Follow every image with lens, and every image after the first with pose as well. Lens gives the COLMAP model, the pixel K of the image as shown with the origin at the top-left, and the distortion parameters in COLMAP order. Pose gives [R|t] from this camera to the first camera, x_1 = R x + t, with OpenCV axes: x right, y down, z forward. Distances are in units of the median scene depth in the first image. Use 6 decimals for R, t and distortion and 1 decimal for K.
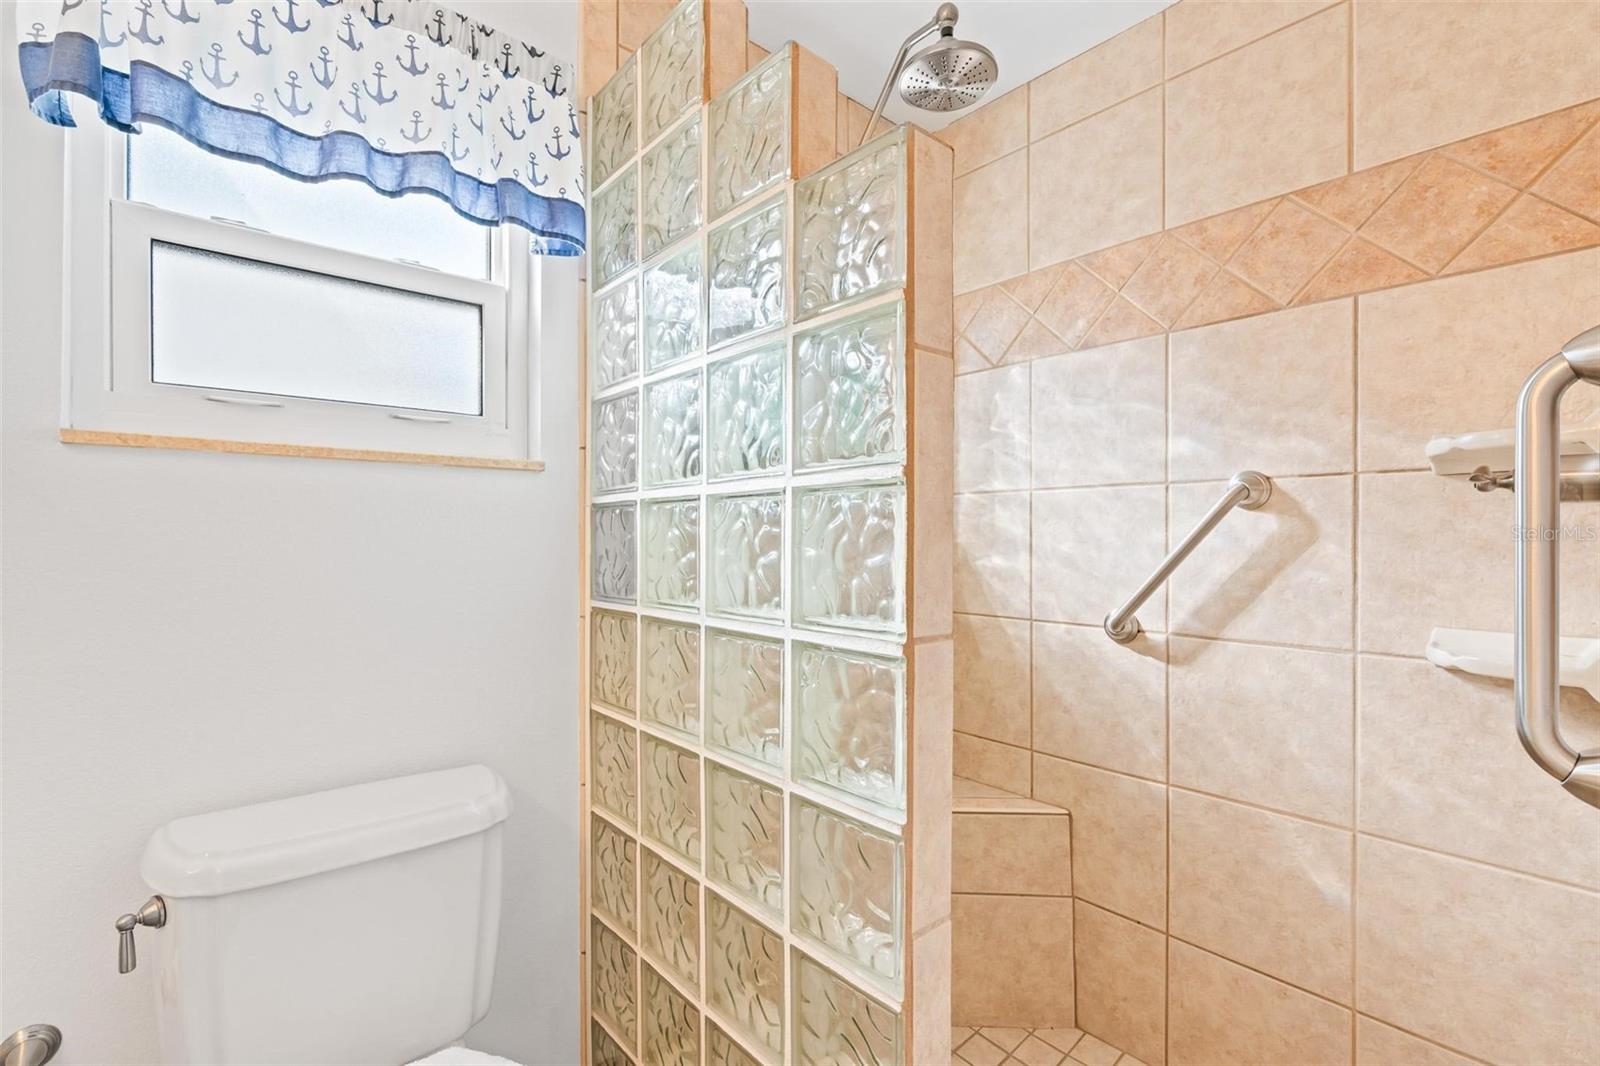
lens RADIAL K [[716.0, 0, 794.3], [0, 716.0, 533.0], [0, 0, 1]] dist [-0.007006, 0.004298]
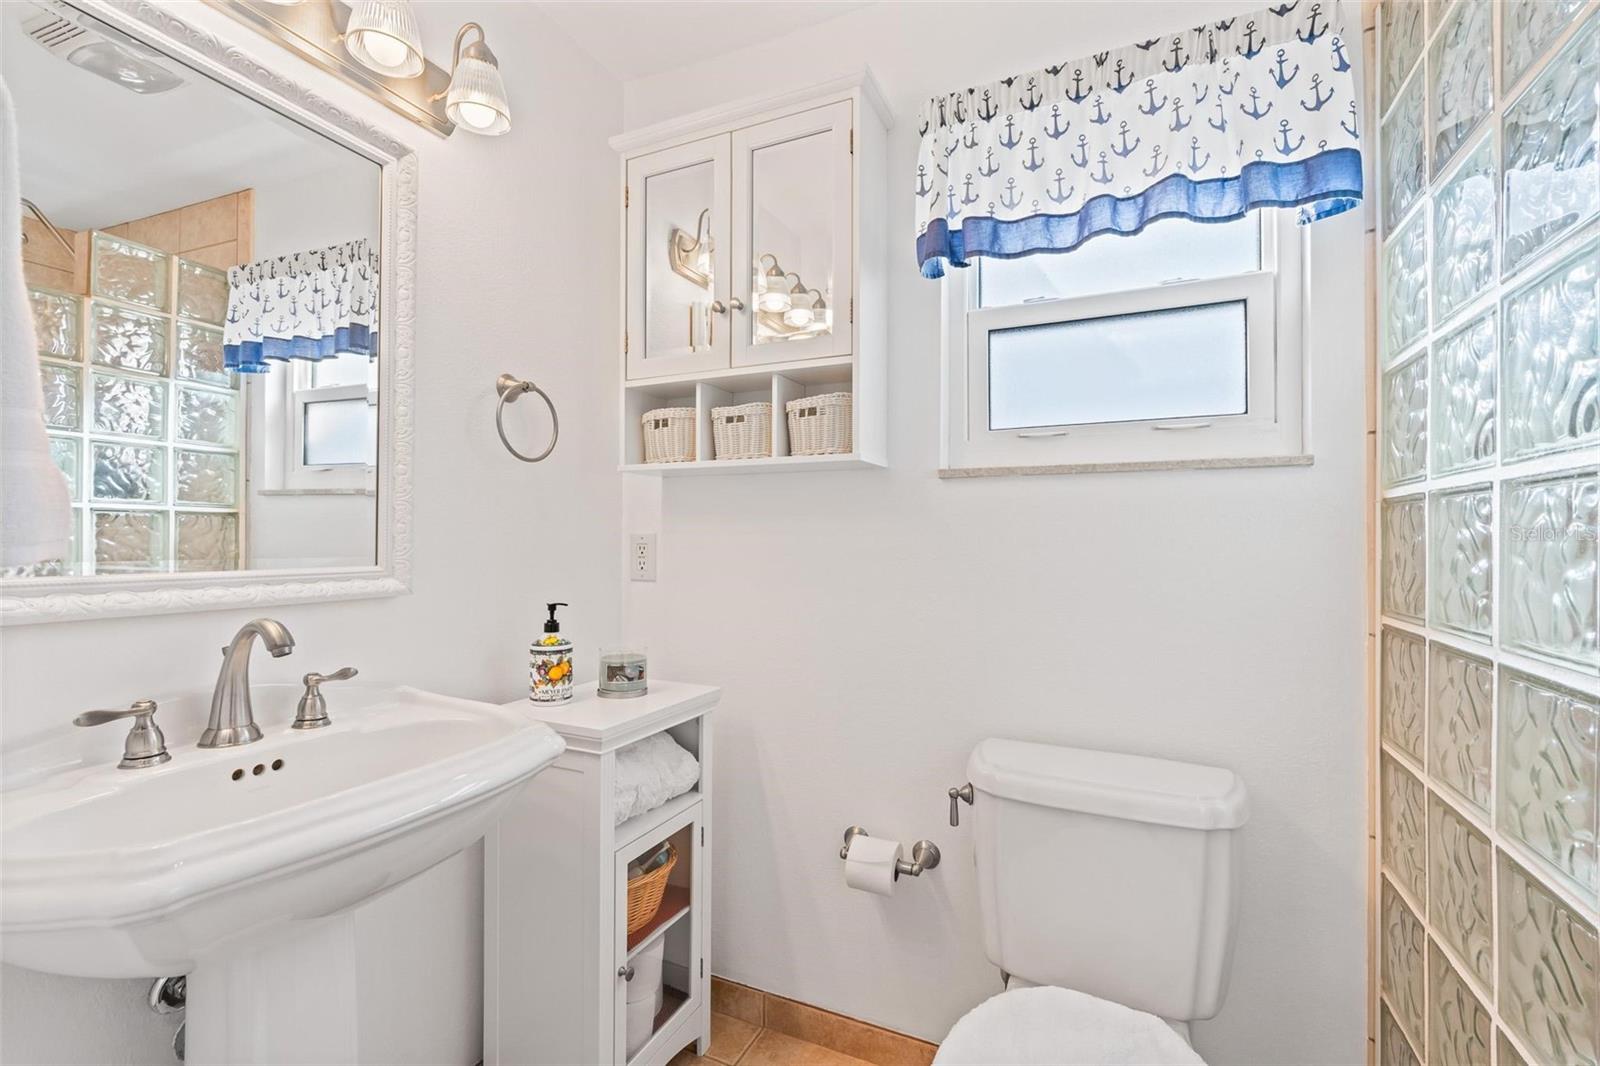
lens RADIAL K [[716.0, 0, 794.3], [0, 716.0, 533.0], [0, 0, 1]] dist [-0.007006, 0.004298]
pose [[0.398442, -0.005332, -0.917178, 0.228961], [0.003192, 0.999985, -0.004427, -0.000163], [0.917188, -0.001163, 0.398453, 0.060121]]
